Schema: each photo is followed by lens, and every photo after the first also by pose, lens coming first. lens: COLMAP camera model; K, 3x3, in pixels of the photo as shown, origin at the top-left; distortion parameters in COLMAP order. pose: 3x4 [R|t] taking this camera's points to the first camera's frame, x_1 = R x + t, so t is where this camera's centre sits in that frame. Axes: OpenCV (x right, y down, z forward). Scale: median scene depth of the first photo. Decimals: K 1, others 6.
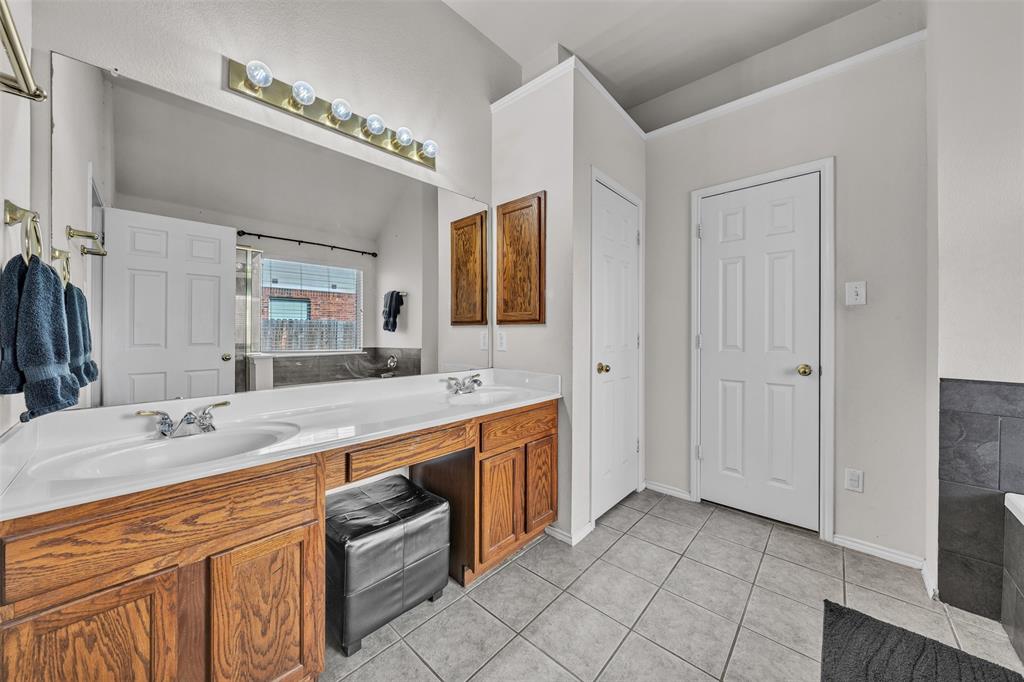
lens RADIAL K [[362.0, 0, 512.0], [0, 362.0, 341.0], [0, 0, 1]] dist [-0.000153, -0.000001]
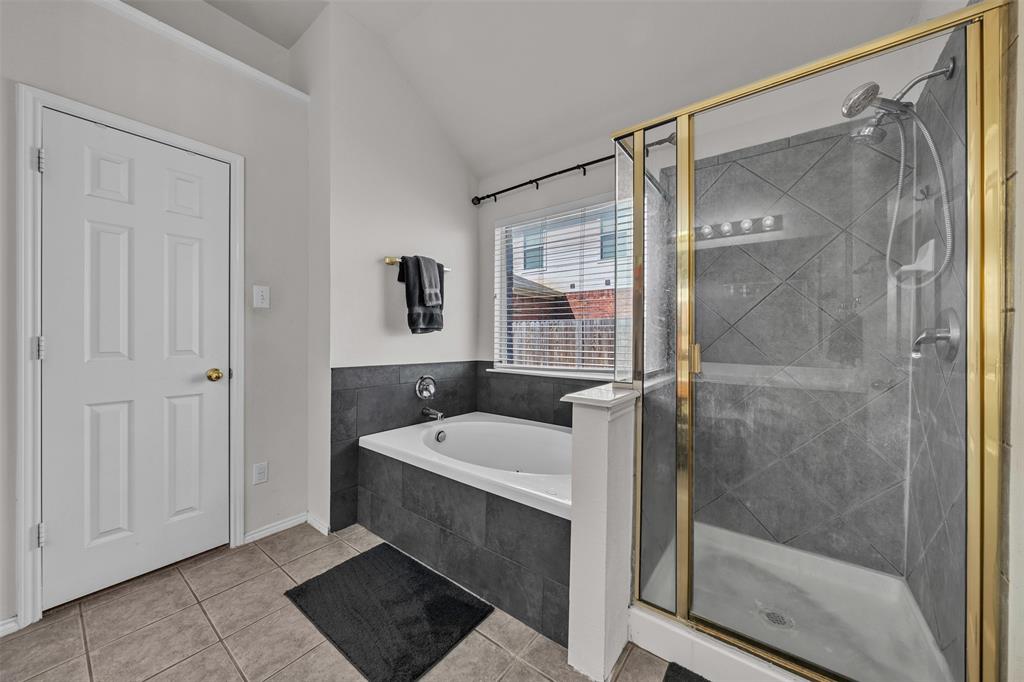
lens RADIAL K [[362.0, 0, 512.0], [0, 362.0, 341.0], [0, 0, 1]] dist [-0.000153, -0.000001]
pose [[-0.088232, -0.014659, 0.995992, -0.172479], [0.019432, 0.999676, 0.016435, -0.005523], [-0.995910, 0.020804, -0.087919, 0.353609]]
